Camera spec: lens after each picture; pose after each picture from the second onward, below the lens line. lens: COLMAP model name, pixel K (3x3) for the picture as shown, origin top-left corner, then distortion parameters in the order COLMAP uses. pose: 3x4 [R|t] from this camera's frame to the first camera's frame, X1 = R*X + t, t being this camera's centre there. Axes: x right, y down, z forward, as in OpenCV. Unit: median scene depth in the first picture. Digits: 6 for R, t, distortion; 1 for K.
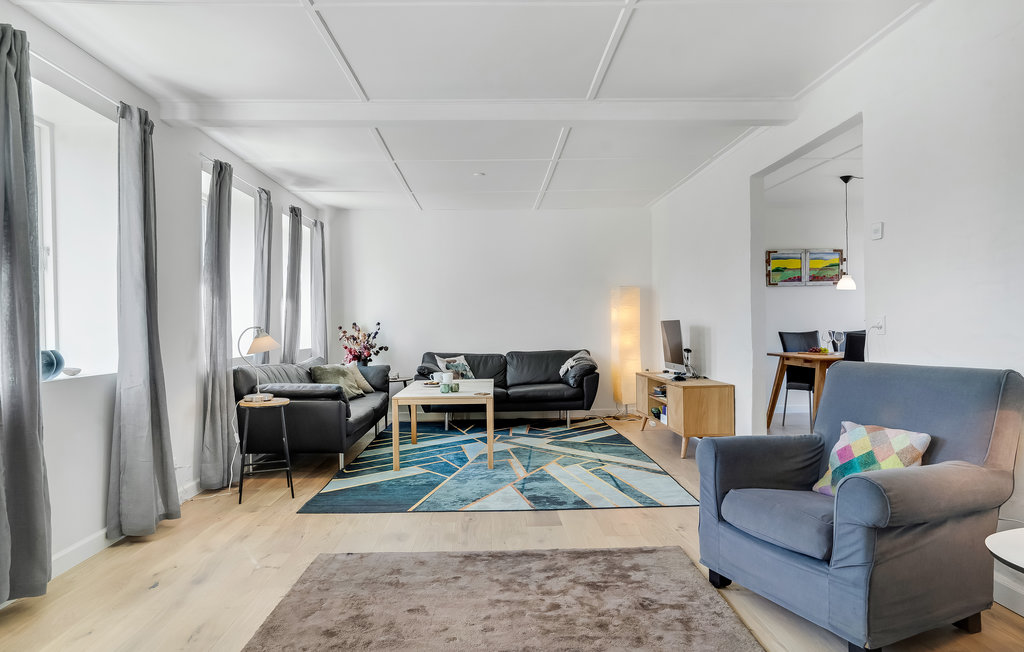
lens RADIAL K [[620.9, 0, 508.0], [0, 620.9, 329.1], [0, 0, 1]] dist [-0.021671, 0.000442]
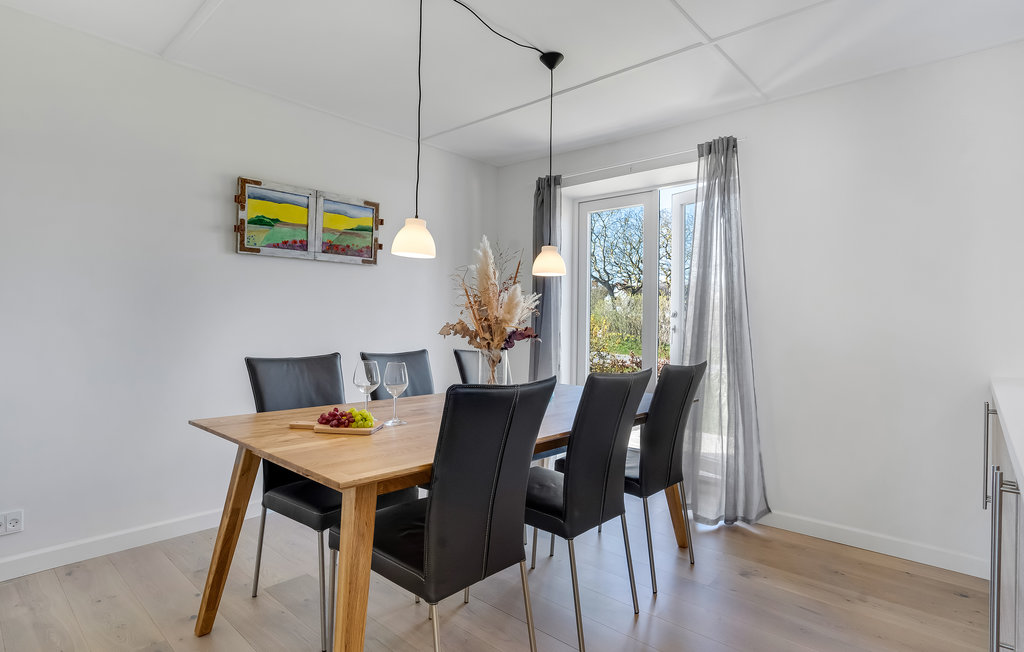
lens RADIAL K [[522.3, 0, 508.0], [0, 522.3, 331.4], [0, 0, 1]] dist [-0.031904, 0.005783]
pose [[0.693520, 0.011404, 0.720347, 0.350181], [-0.021605, 0.999754, 0.004973, -0.019271], [-0.720113, -0.019012, 0.693596, 0.723434]]
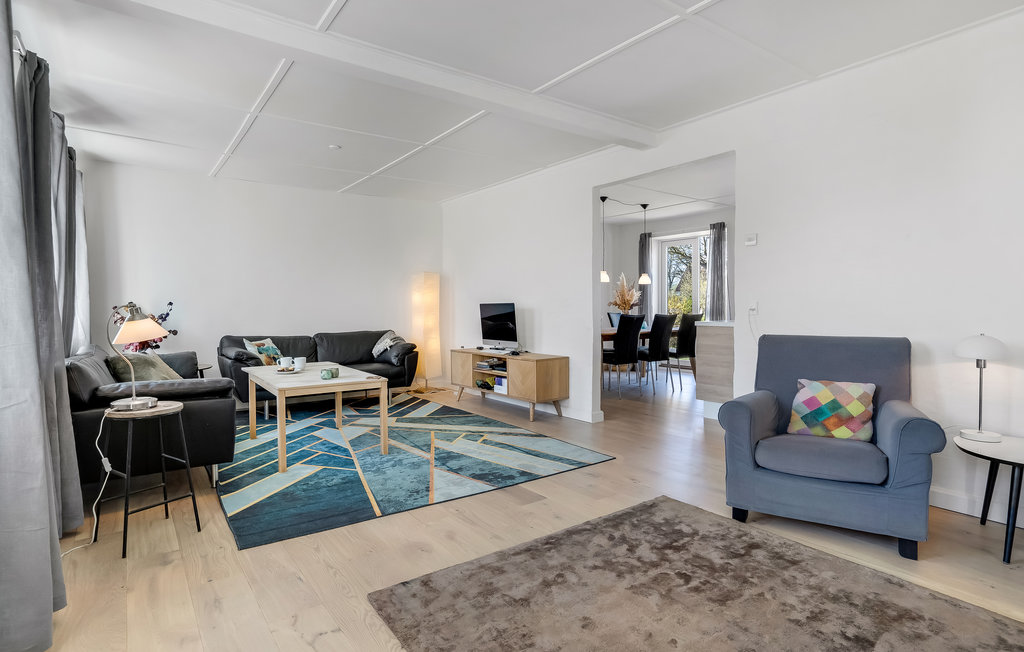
lens RADIAL K [[522.2, 0, 503.3], [0, 522.2, 324.1], [0, 0, 1]] dist [-0.020907, 0.003124]
pose [[0.827190, -0.009588, 0.561840, -0.265090], [-0.003415, 0.999750, 0.022090, 0.002845], [-0.561912, -0.020191, 0.826951, 0.183800]]
